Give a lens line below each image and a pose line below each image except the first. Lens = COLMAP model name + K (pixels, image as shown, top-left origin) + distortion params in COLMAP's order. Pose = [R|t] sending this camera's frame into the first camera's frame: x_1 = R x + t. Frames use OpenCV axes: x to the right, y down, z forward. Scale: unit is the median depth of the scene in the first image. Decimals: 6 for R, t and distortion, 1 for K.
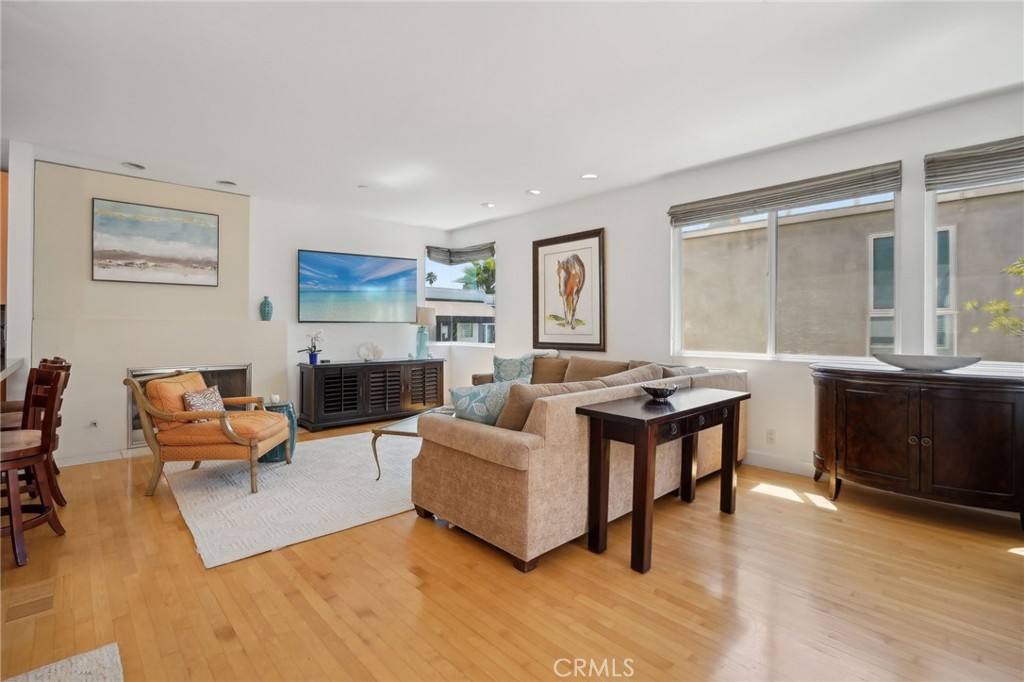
lens RADIAL K [[472.1, 0, 525.4], [0, 472.1, 326.7], [0, 0, 1]] dist [-0.009881, 0.003281]
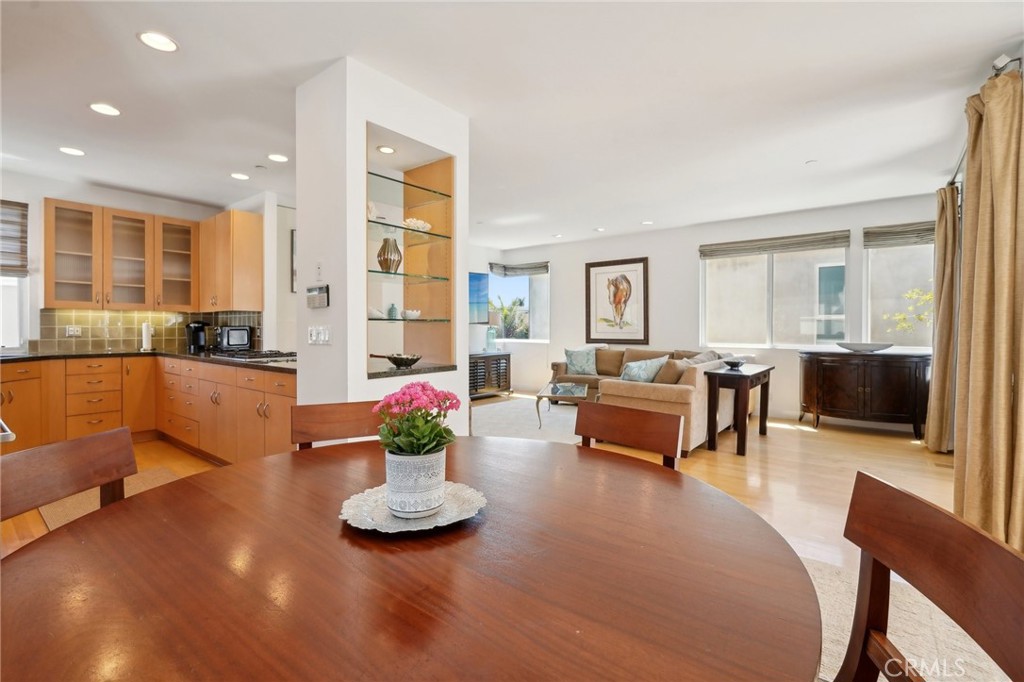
lens RADIAL K [[472.1, 0, 520.0], [0, 472.1, 330.3], [0, 0, 1]] dist [-0.009881, 0.003281]
pose [[0.989597, -0.001839, 0.143852, -0.451835], [0.000730, 0.999970, 0.007764, -0.001563], [-0.143862, -0.007578, 0.989569, -0.372336]]
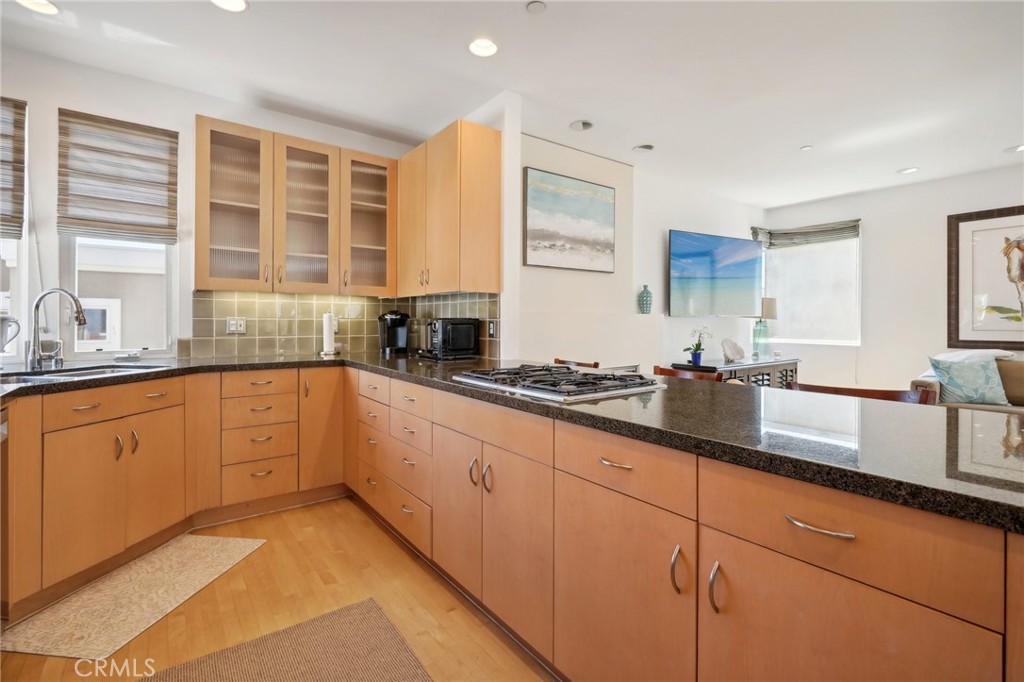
lens RADIAL K [[472.1, 0, 515.4], [0, 472.1, 323.3], [0, 0, 1]] dist [-0.009881, 0.003281]
pose [[0.994227, 0.001409, -0.107286, -0.795349], [-0.000835, 0.999985, 0.005390, 0.000149], [0.107292, -0.005269, 0.994214, 0.150391]]
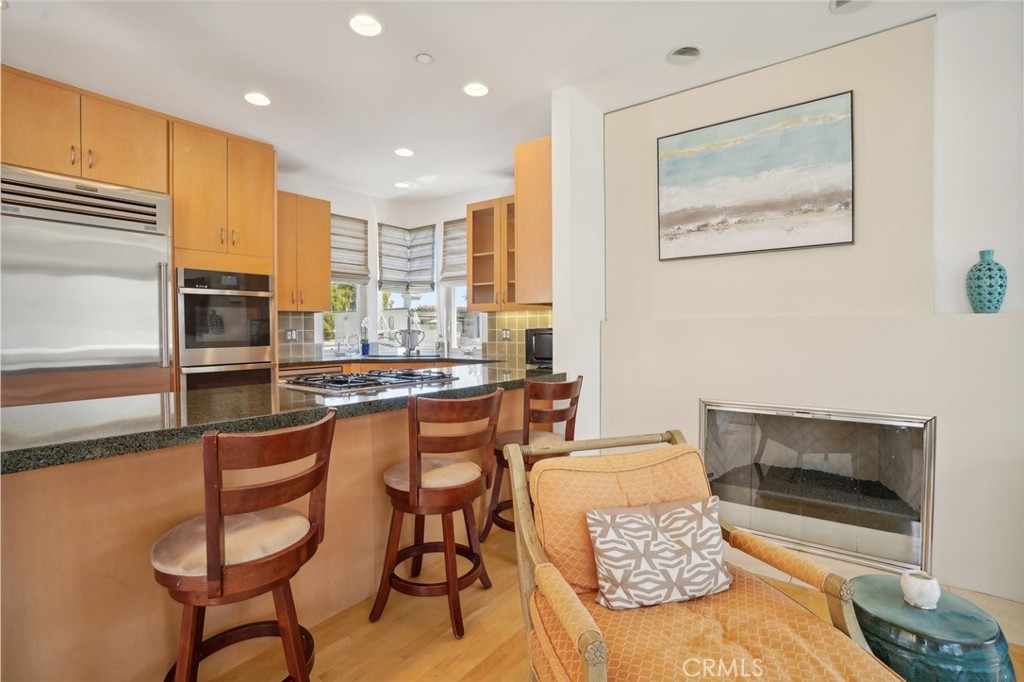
lens RADIAL K [[472.1, 0, 516.6], [0, 472.1, 333.1], [0, 0, 1]] dist [-0.009881, 0.003281]
pose [[0.177499, 0.004318, -0.984111, -0.273663], [0.005820, 0.999968, 0.005438, -0.000215], [0.984104, -0.006693, 0.177469, 0.632407]]
